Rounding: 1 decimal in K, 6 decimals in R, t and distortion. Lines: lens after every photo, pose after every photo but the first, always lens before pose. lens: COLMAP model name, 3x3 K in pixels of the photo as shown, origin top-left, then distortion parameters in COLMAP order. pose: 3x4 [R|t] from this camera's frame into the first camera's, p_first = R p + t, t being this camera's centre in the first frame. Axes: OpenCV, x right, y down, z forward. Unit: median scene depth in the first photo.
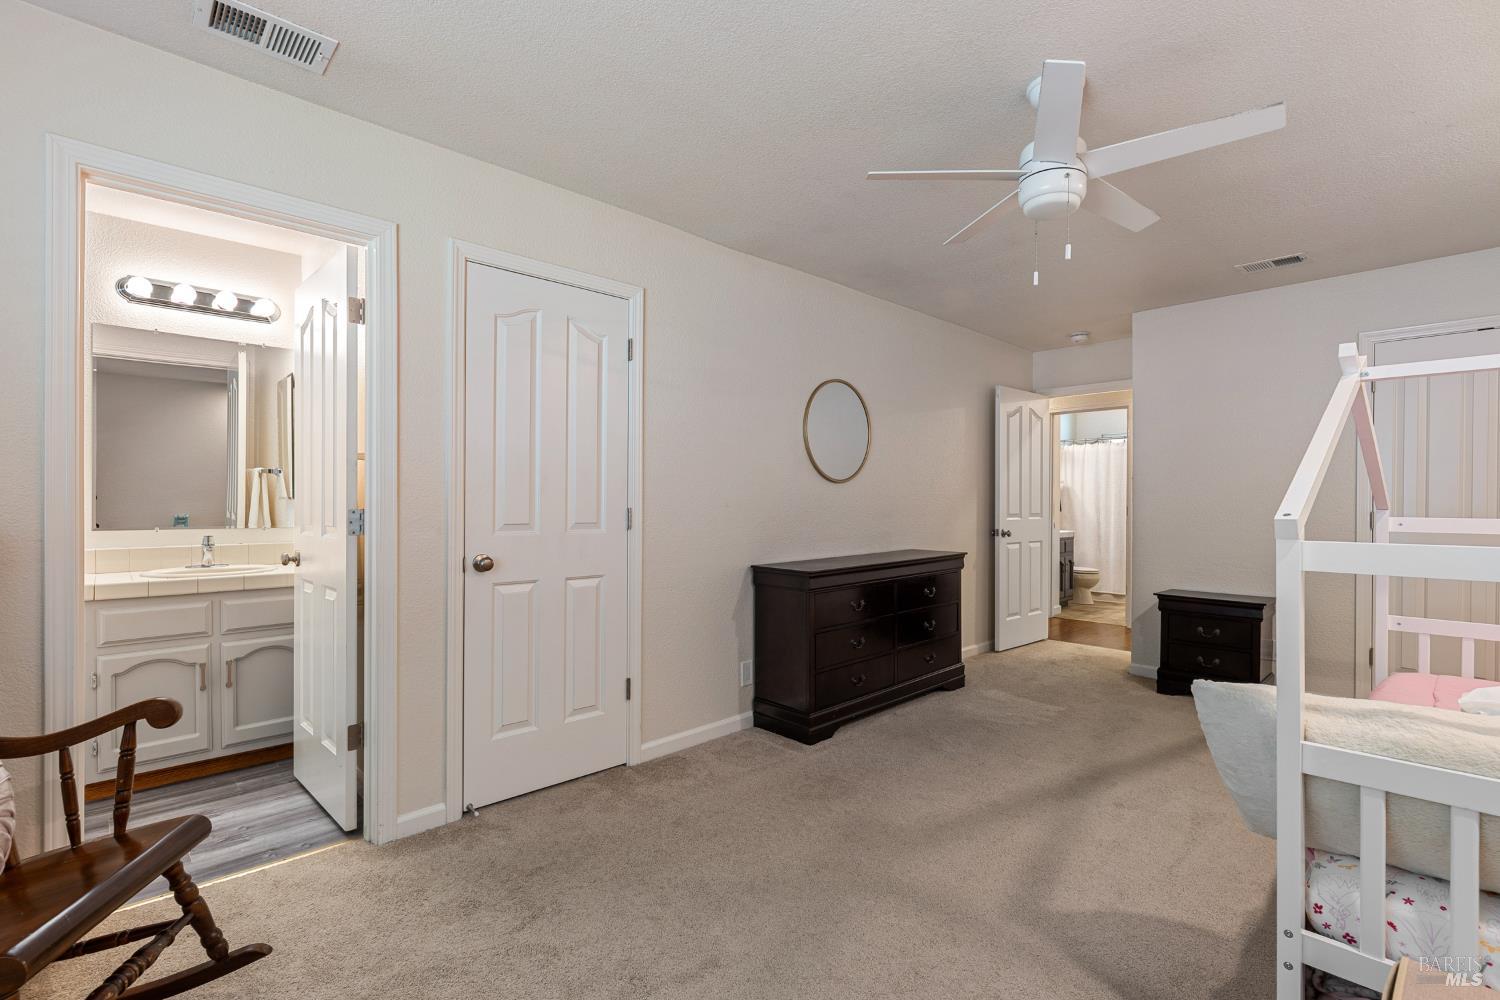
lens RADIAL K [[692.4, 0, 755.1], [0, 692.4, 498.5], [0, 0, 1]] dist [-0.004920, 0.000017]
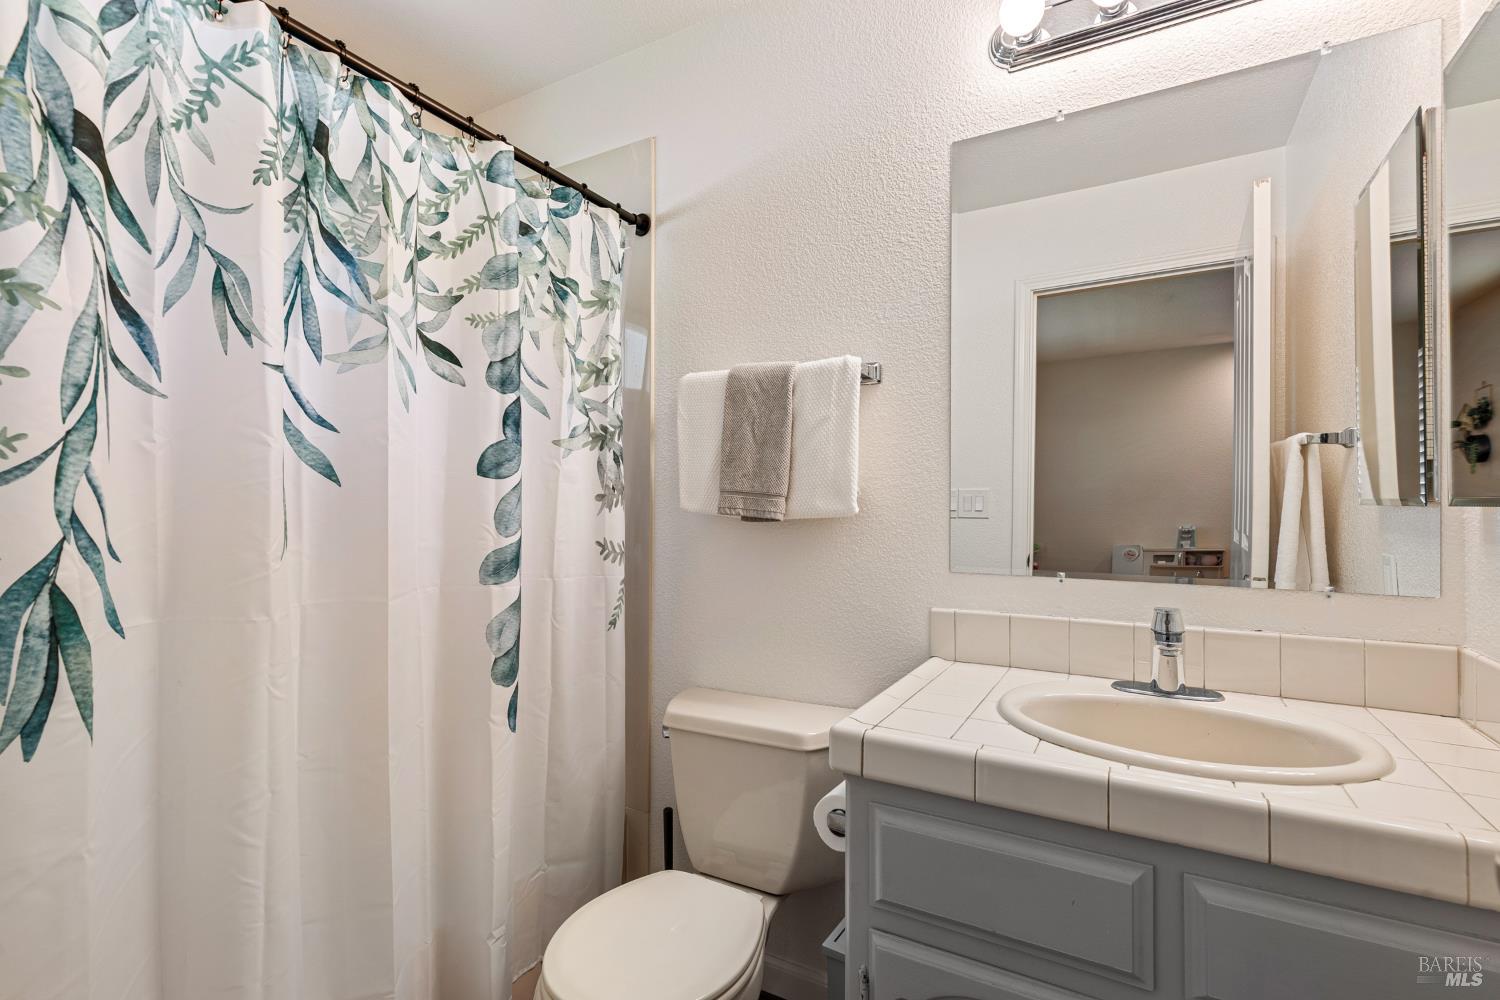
lens RADIAL K [[692.4, 0, 753.2], [0, 692.4, 508.6], [0, 0, 1]] dist [-0.004920, 0.000017]
pose [[0.293316, -0.000117, -0.956016, -0.399100], [0.000995, 0.999999, 0.000183, 0.002440], [0.956015, -0.001005, 0.293316, 0.535990]]
